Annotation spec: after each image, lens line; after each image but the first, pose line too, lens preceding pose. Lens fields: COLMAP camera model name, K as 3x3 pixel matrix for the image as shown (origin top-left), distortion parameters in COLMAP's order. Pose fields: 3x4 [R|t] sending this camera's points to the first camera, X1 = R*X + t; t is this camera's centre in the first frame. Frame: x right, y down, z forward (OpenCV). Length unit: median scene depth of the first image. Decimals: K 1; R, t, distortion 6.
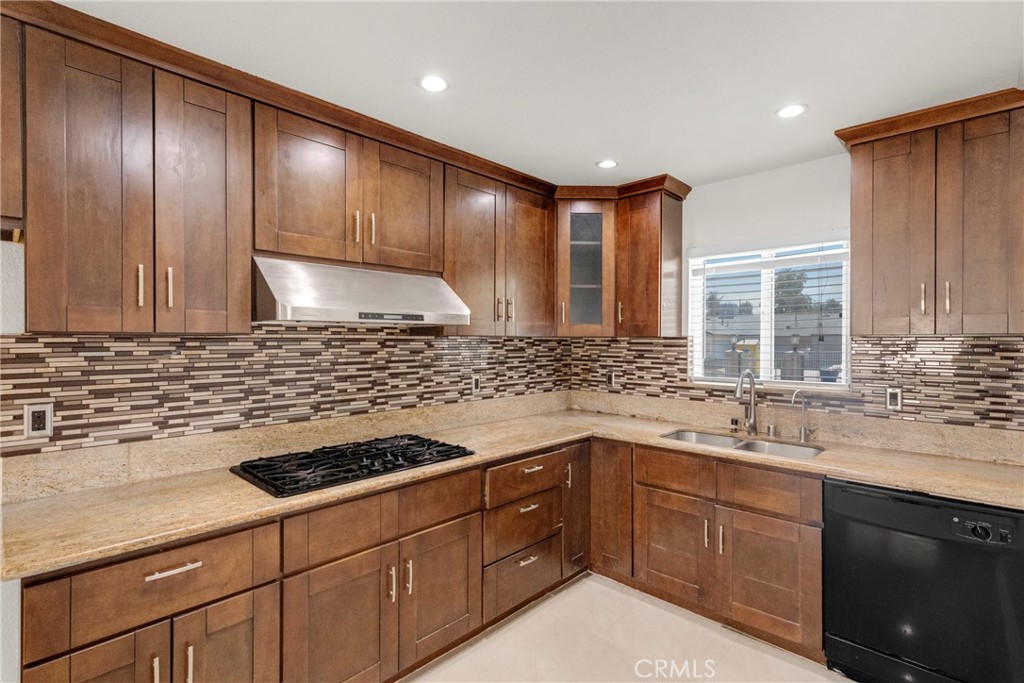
lens RADIAL K [[484.3, 0, 514.0], [0, 484.3, 342.7], [0, 0, 1]] dist [0.017692, -0.000700]
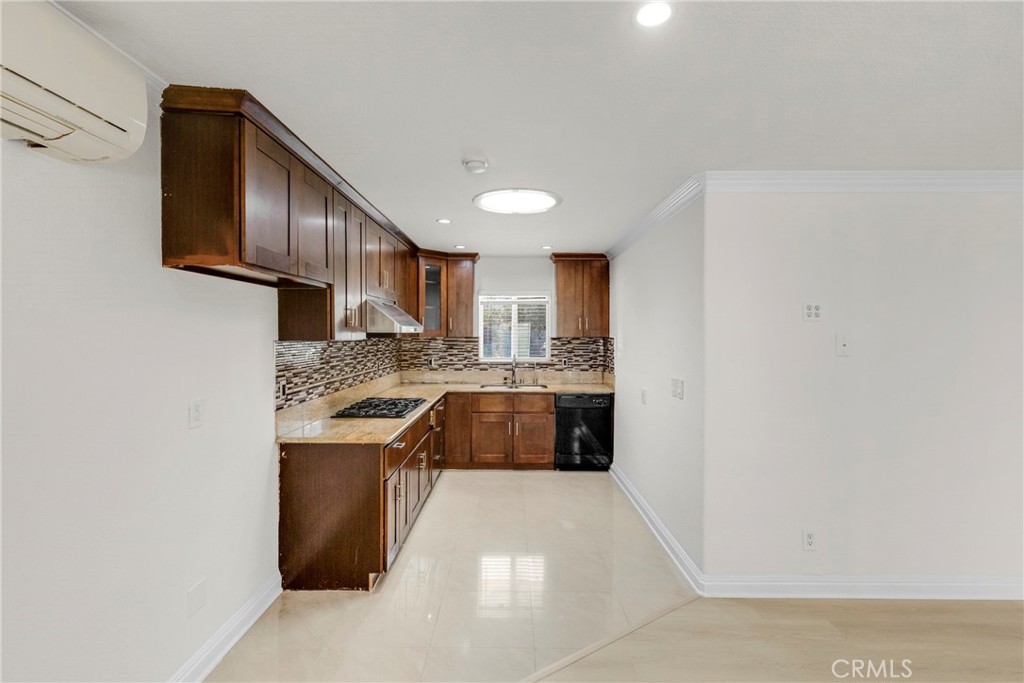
lens RADIAL K [[484.3, 0, 503.7], [0, 484.3, 339.7], [0, 0, 1]] dist [0.017692, -0.000700]
pose [[0.717848, 0.004995, 0.696182, -0.869388], [0.000984, 0.999966, -0.008189, 0.013524], [-0.696199, 0.006564, 0.717819, -0.406600]]
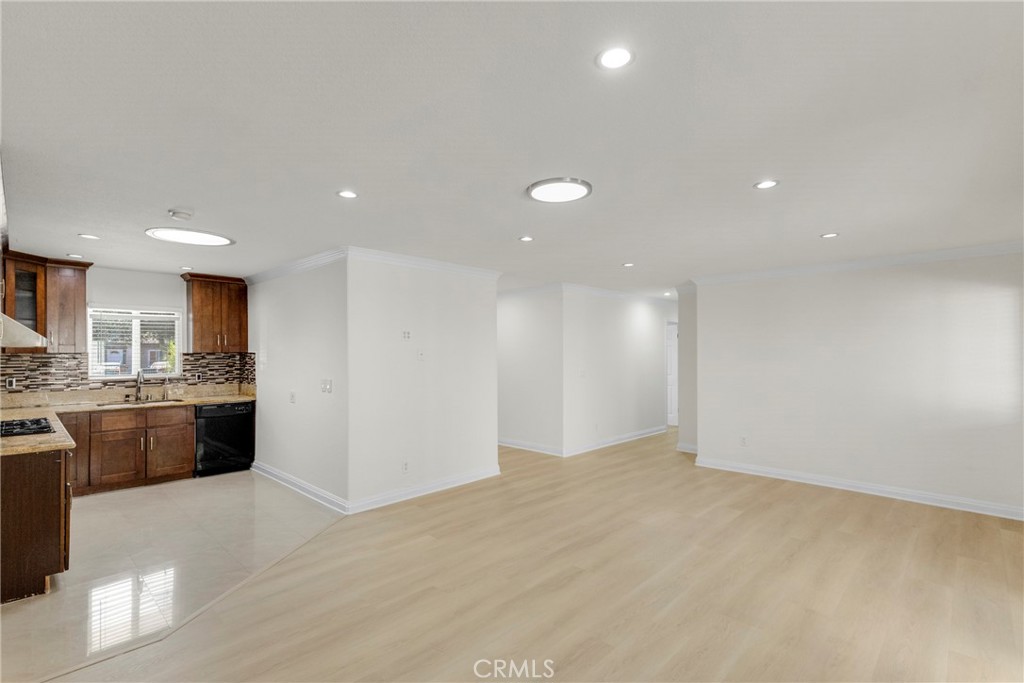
lens RADIAL K [[484.3, 0, 521.3], [0, 484.3, 350.1], [0, 0, 1]] dist [0.017692, -0.000700]
pose [[-0.024884, 0.016140, 0.999560, -1.409768], [0.019788, 0.999682, -0.015649, 0.034986], [-0.999494, 0.019390, -0.025196, -0.488412]]
